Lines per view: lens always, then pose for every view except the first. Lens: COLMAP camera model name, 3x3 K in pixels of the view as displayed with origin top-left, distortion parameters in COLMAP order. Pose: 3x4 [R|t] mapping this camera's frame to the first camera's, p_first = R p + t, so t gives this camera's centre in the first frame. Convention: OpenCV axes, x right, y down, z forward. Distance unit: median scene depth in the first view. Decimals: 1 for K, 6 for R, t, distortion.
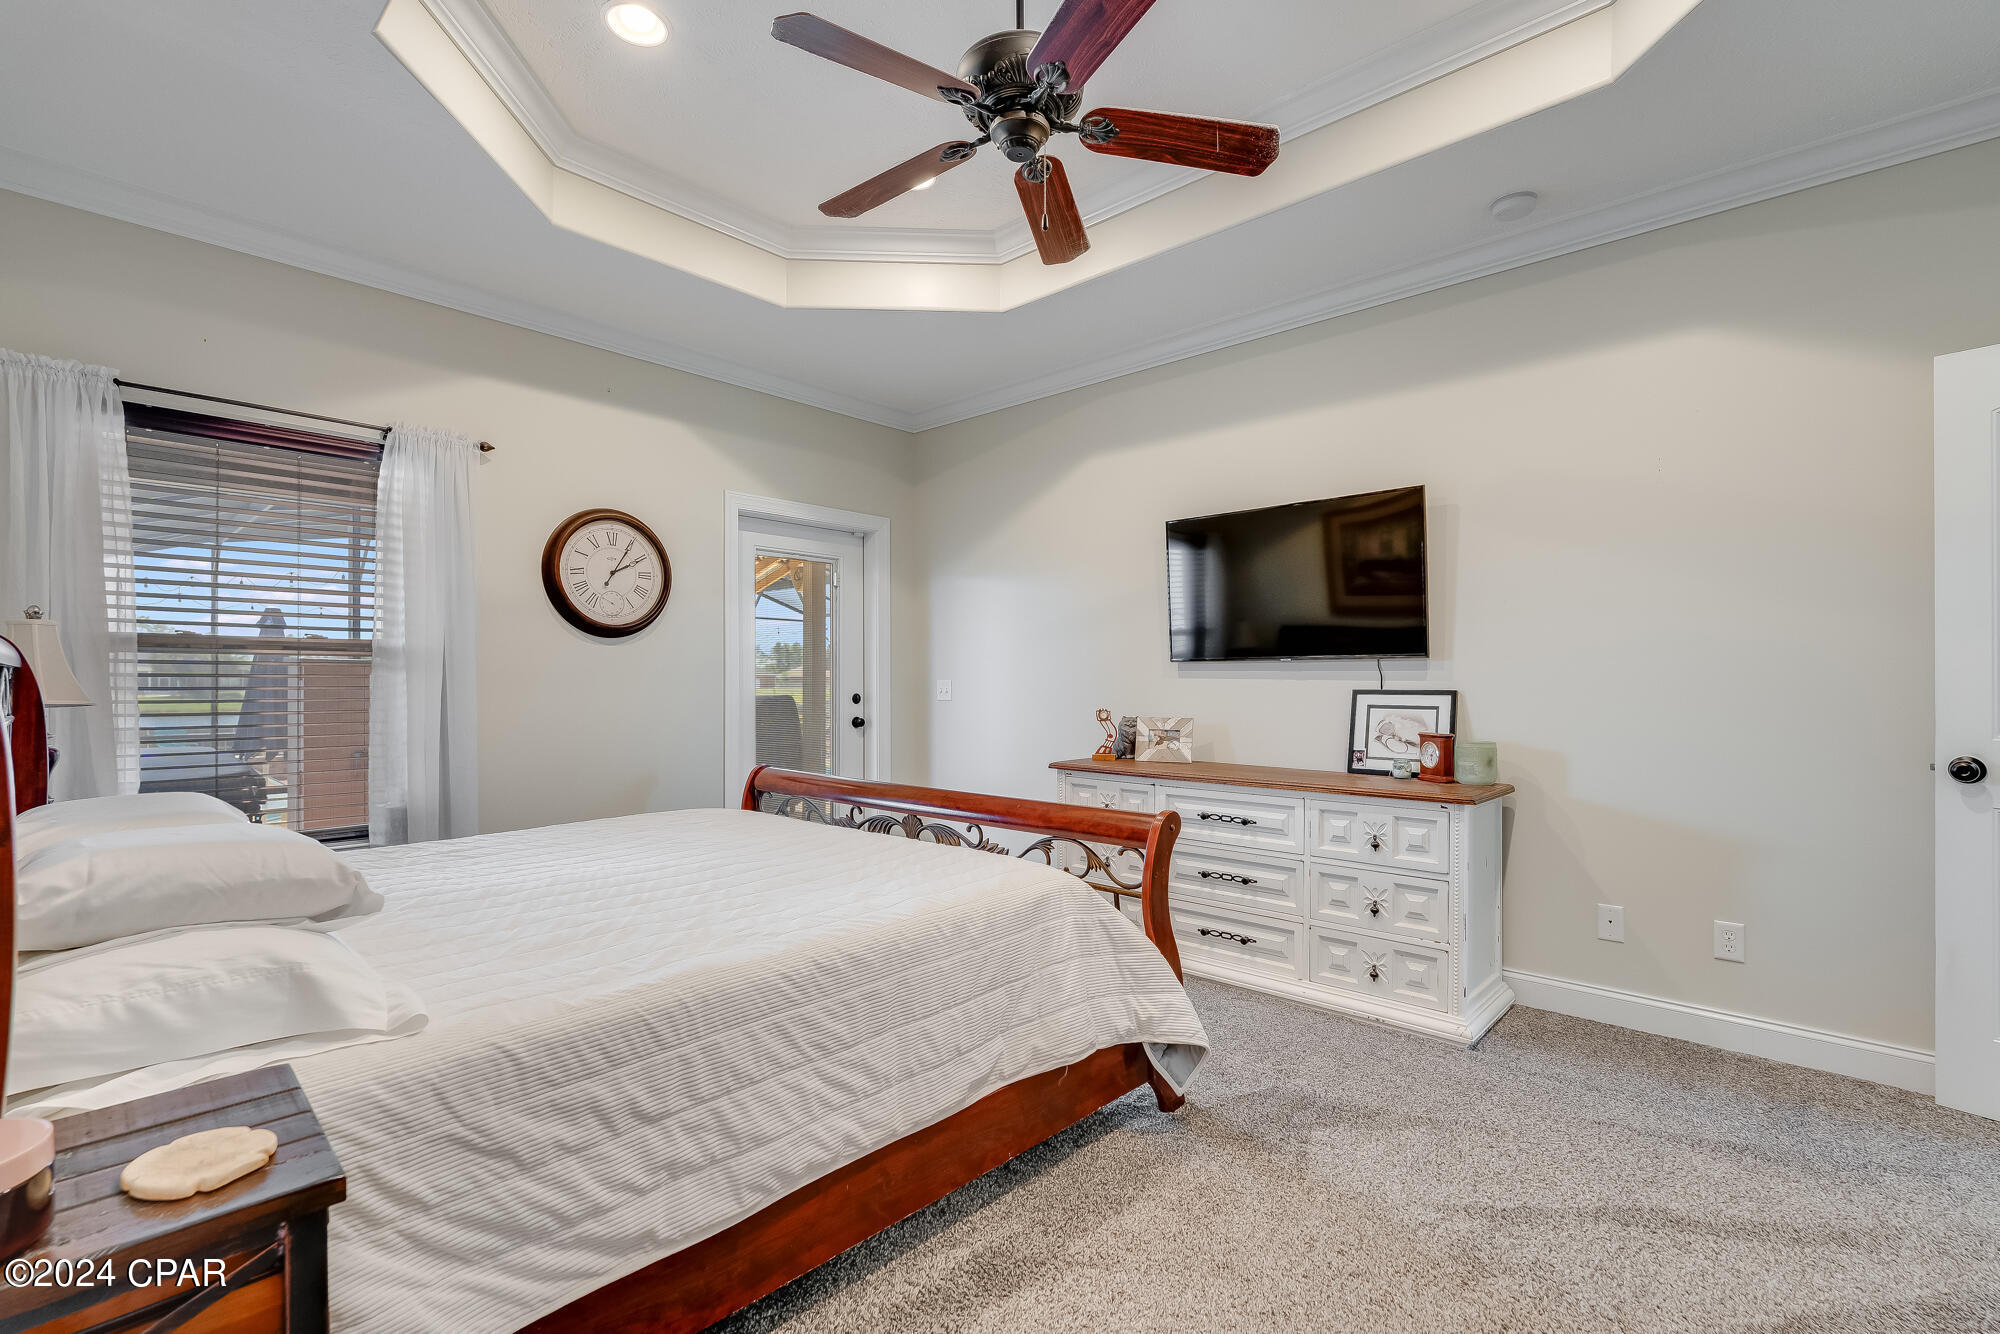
lens RADIAL K [[896.0, 0, 1000.3], [0, 896.0, 676.5], [0, 0, 1]] dist [0.000265, 0.000001]
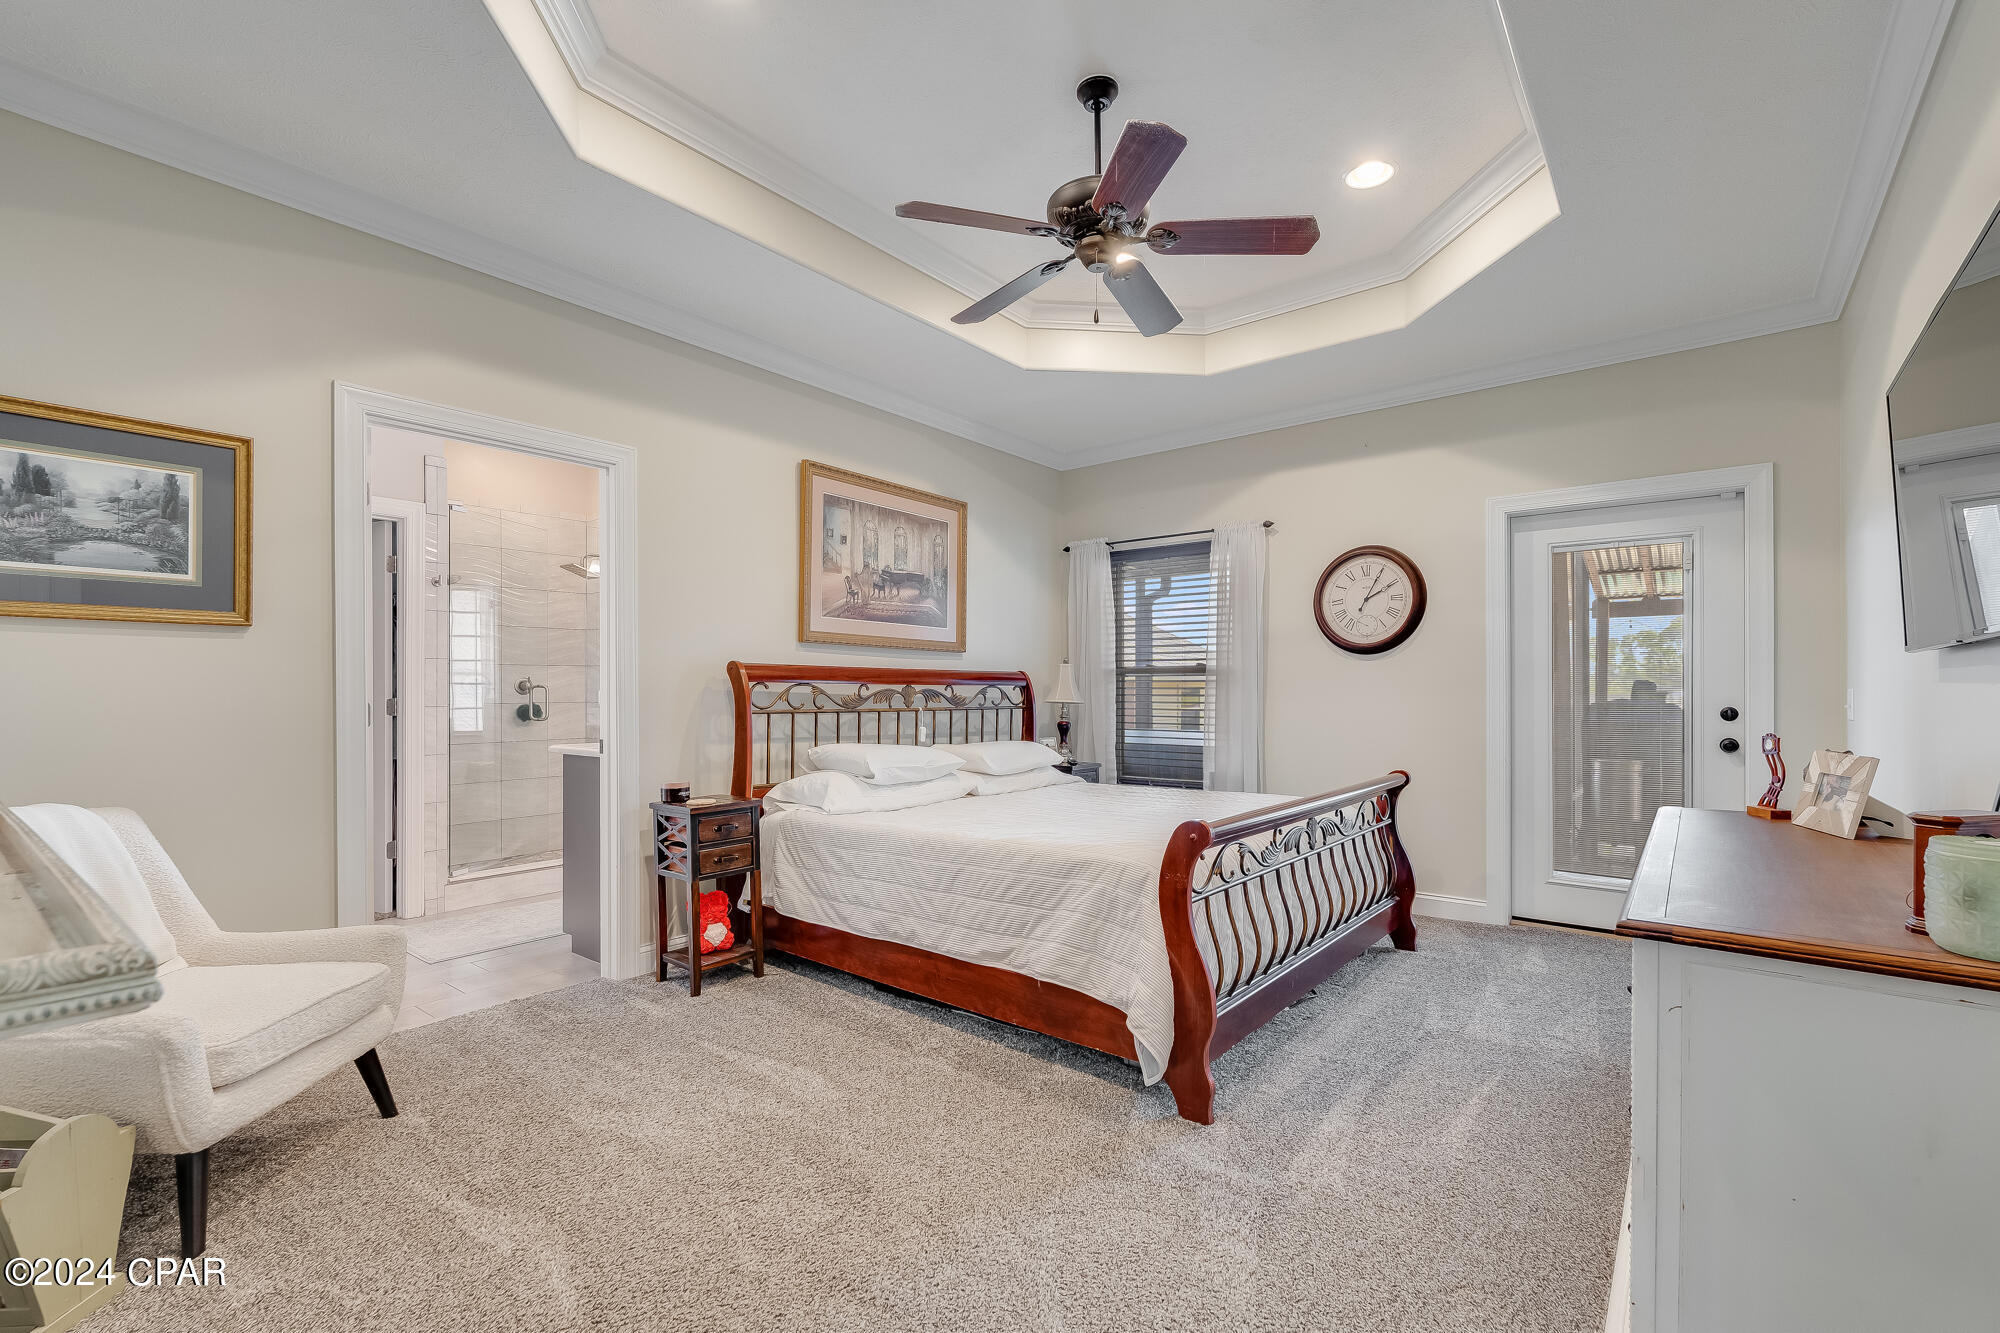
lens RADIAL K [[869.8, 0, 1000.5], [0, 869.8, 690.3], [0, 0, 1]] dist [0.000003, -0.000009]
pose [[0.073324, -0.000230, -0.997308, 0.701541], [0.003103, 0.999995, -0.000002, 0.003450], [0.997303, -0.003094, 0.073324, 0.442595]]
